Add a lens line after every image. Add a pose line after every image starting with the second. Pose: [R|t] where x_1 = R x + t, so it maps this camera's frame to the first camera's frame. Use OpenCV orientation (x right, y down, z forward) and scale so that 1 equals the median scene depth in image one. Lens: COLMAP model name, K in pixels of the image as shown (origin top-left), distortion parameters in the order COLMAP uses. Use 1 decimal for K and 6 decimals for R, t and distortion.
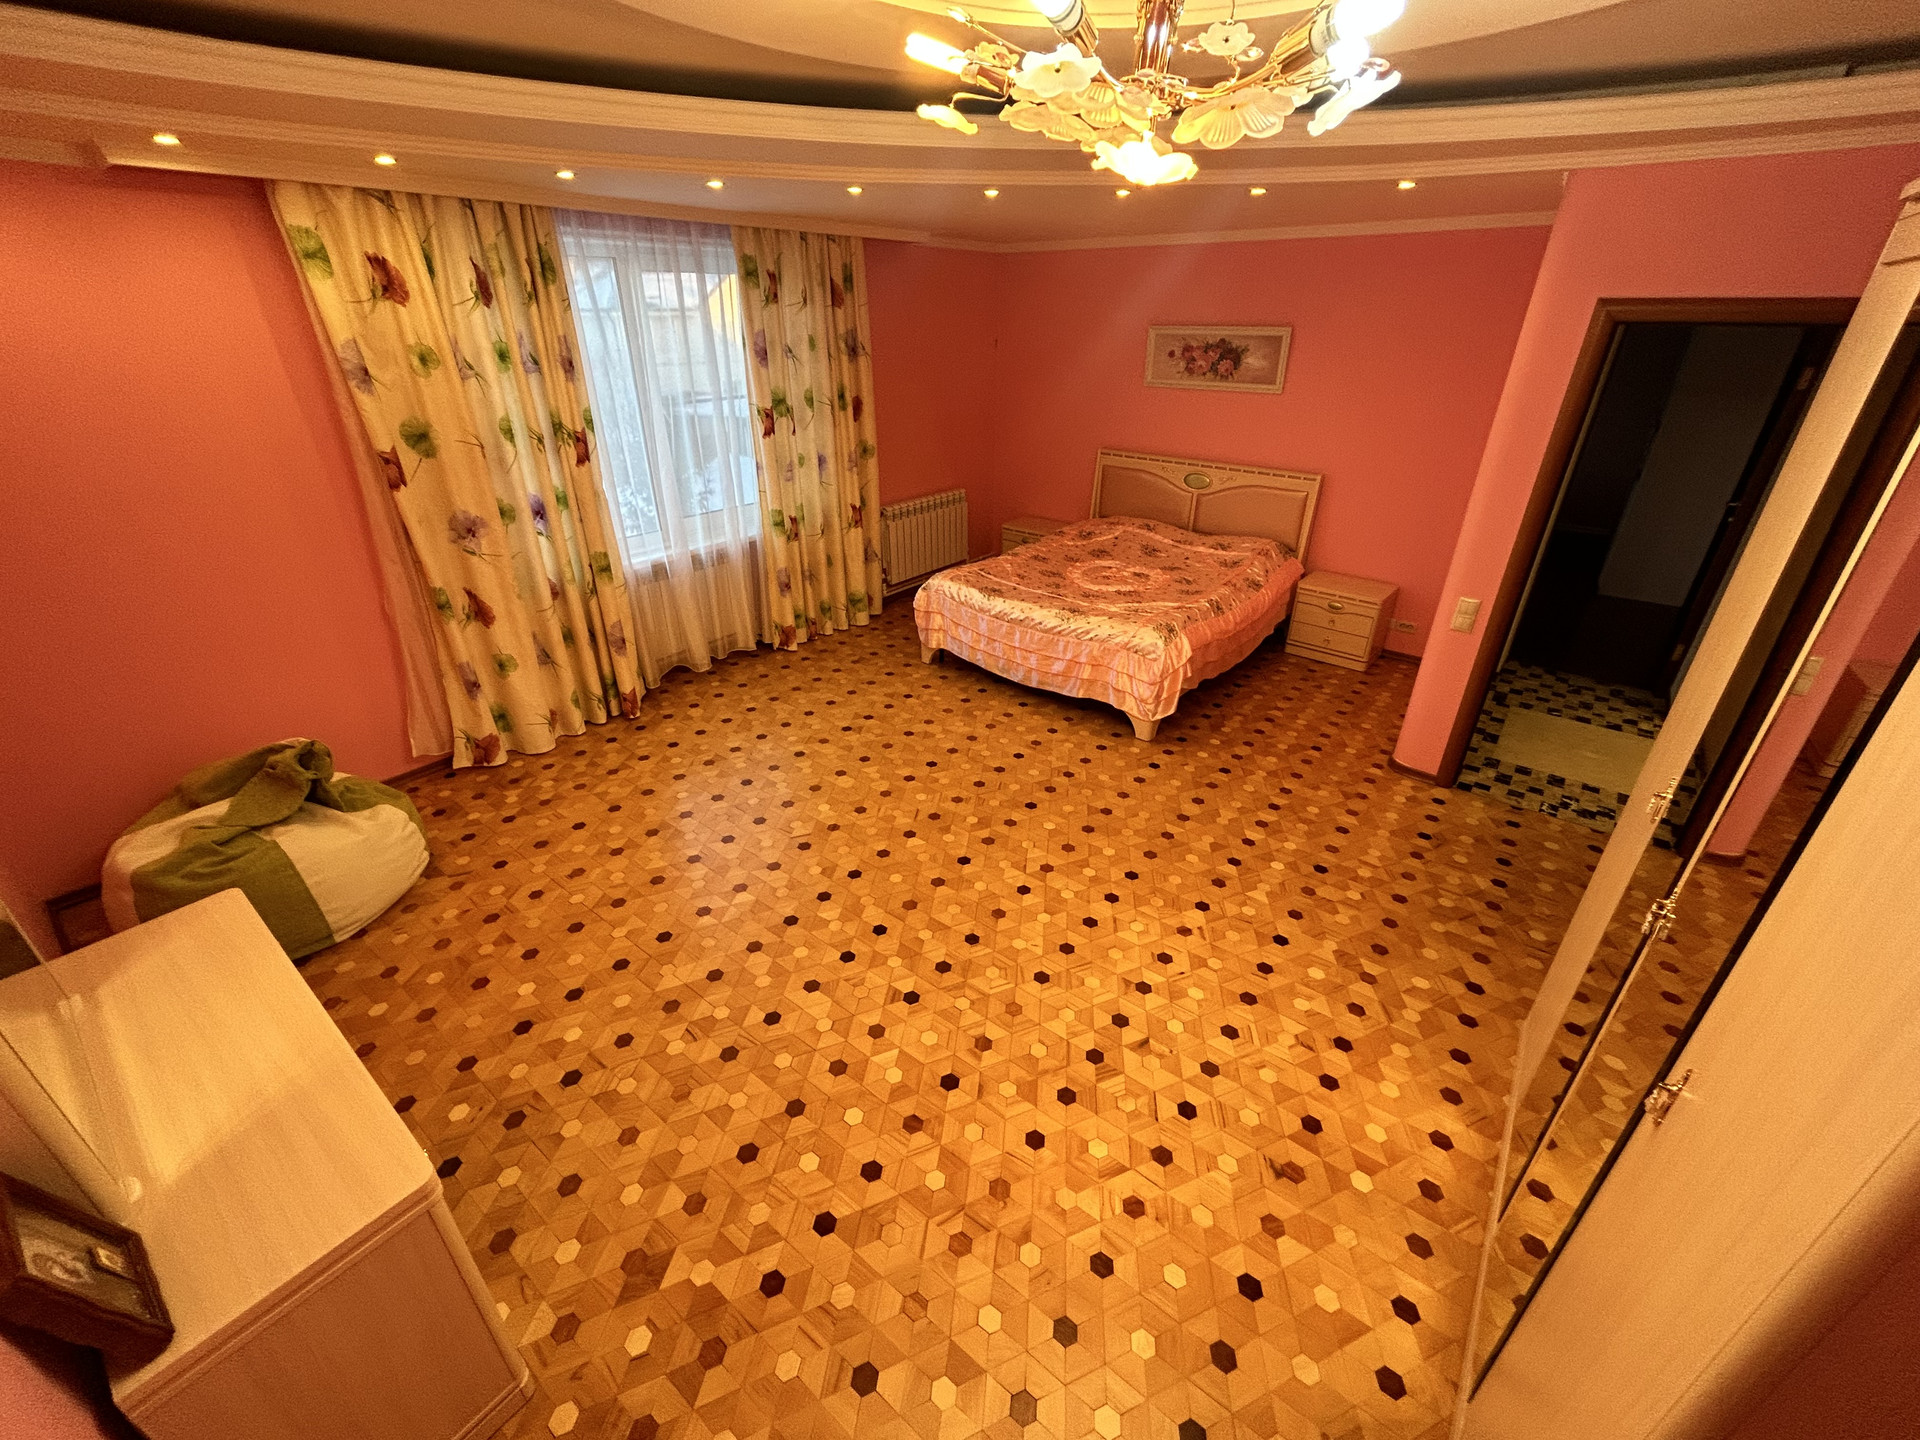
lens RADIAL K [[782.8, 0, 958.1], [0, 782.8, 715.1], [0, 0, 1]] dist [-0.003402, 0.002588]
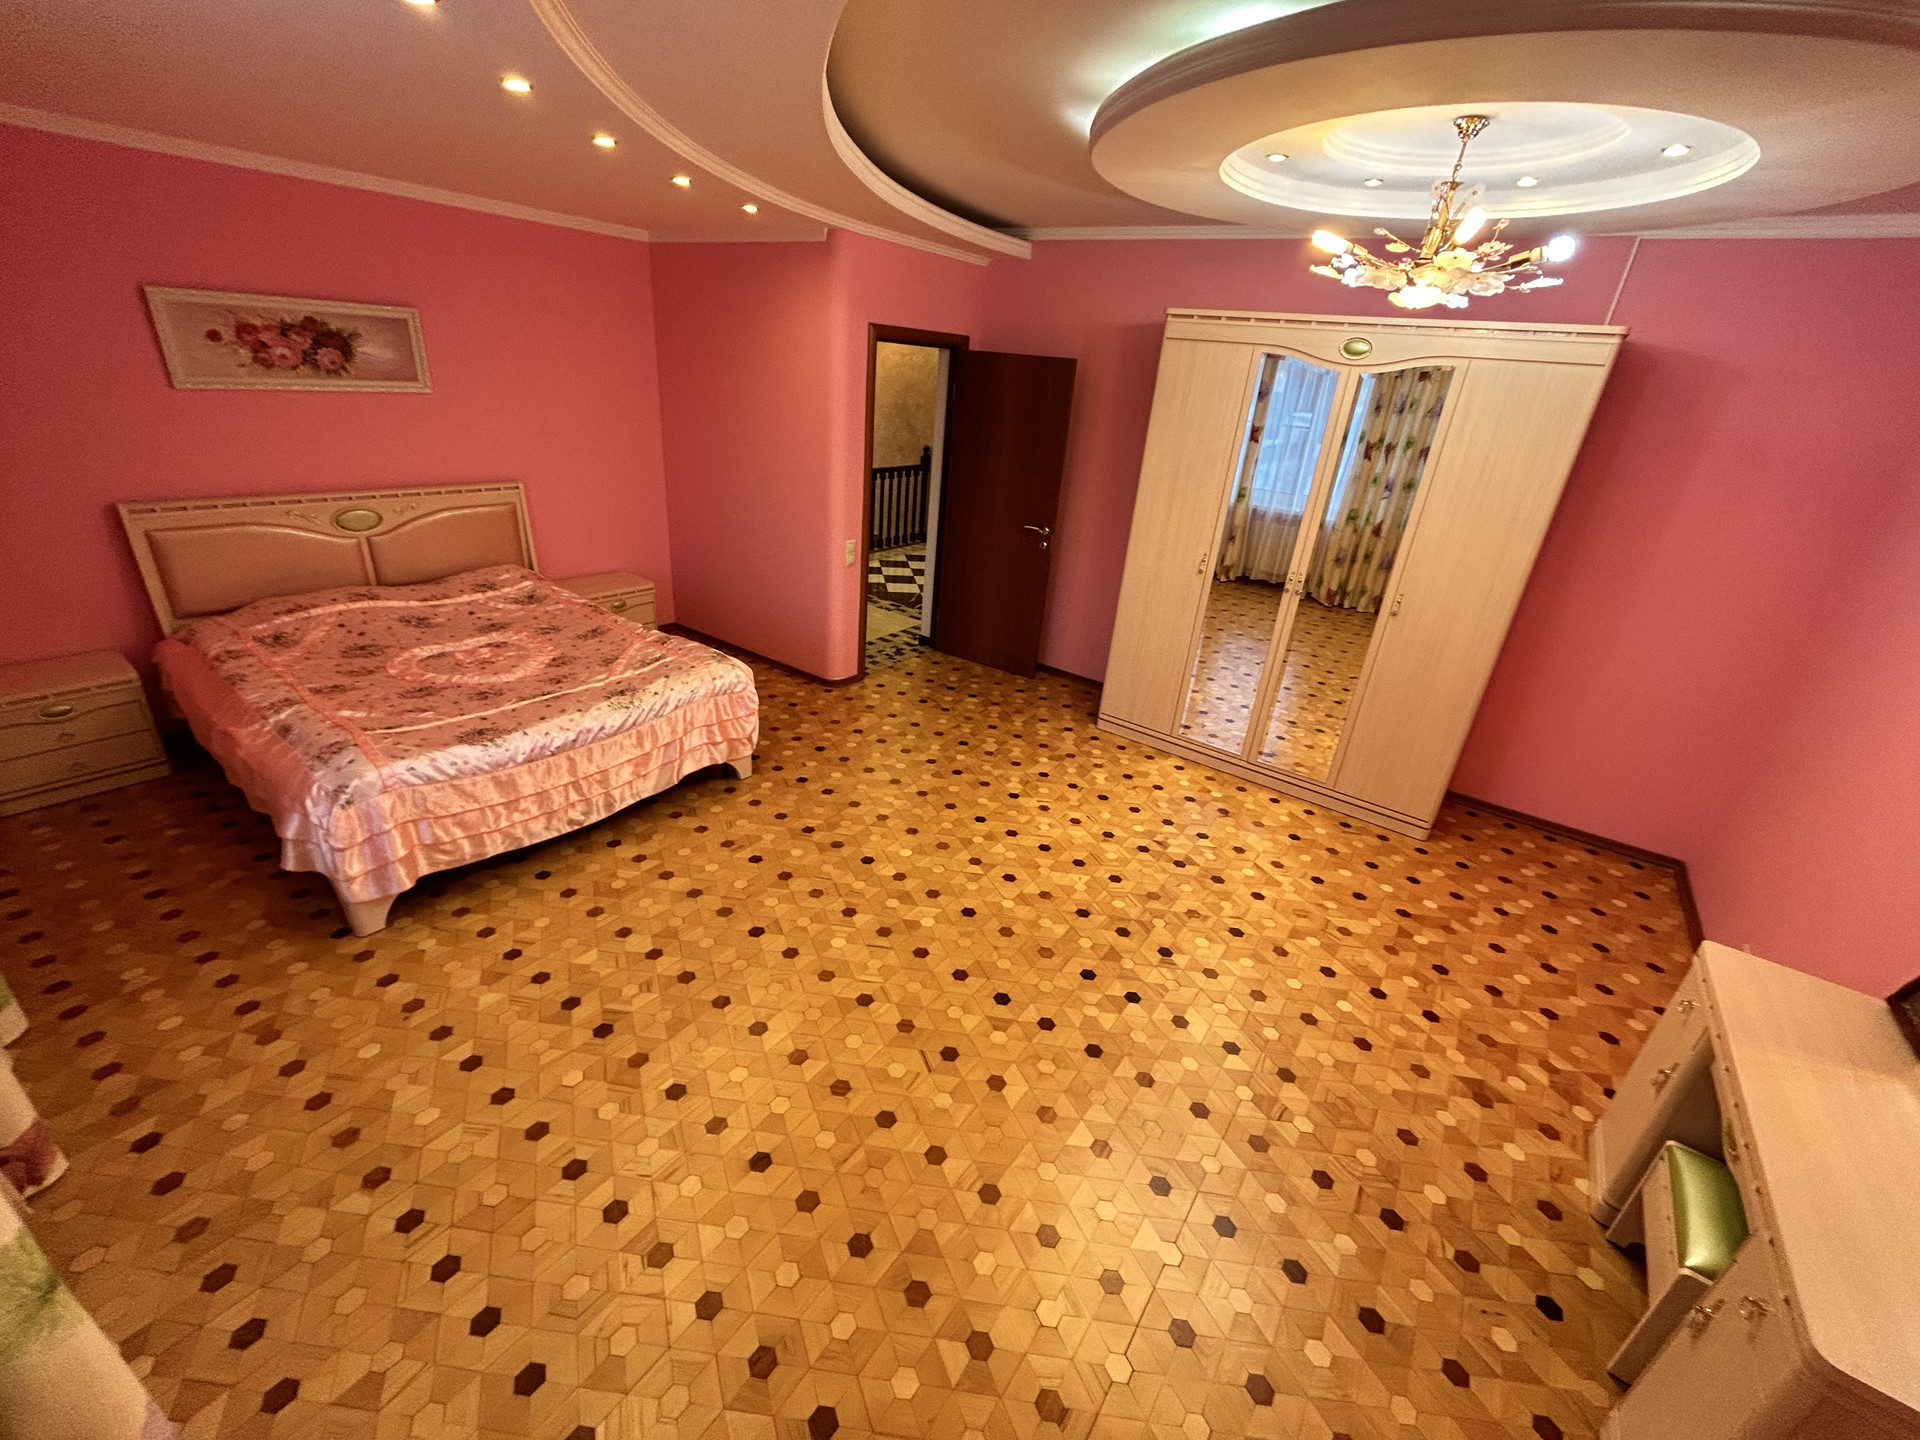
lens RADIAL K [[782.8, 0, 958.1], [0, 782.8, 715.1], [0, 0, 1]] dist [-0.003402, 0.002588]
pose [[-0.038736, -0.419024, 0.907149, -0.561838], [0.384794, 0.831565, 0.400541, -0.294408], [-0.922189, 0.364580, 0.129026, 0.613936]]
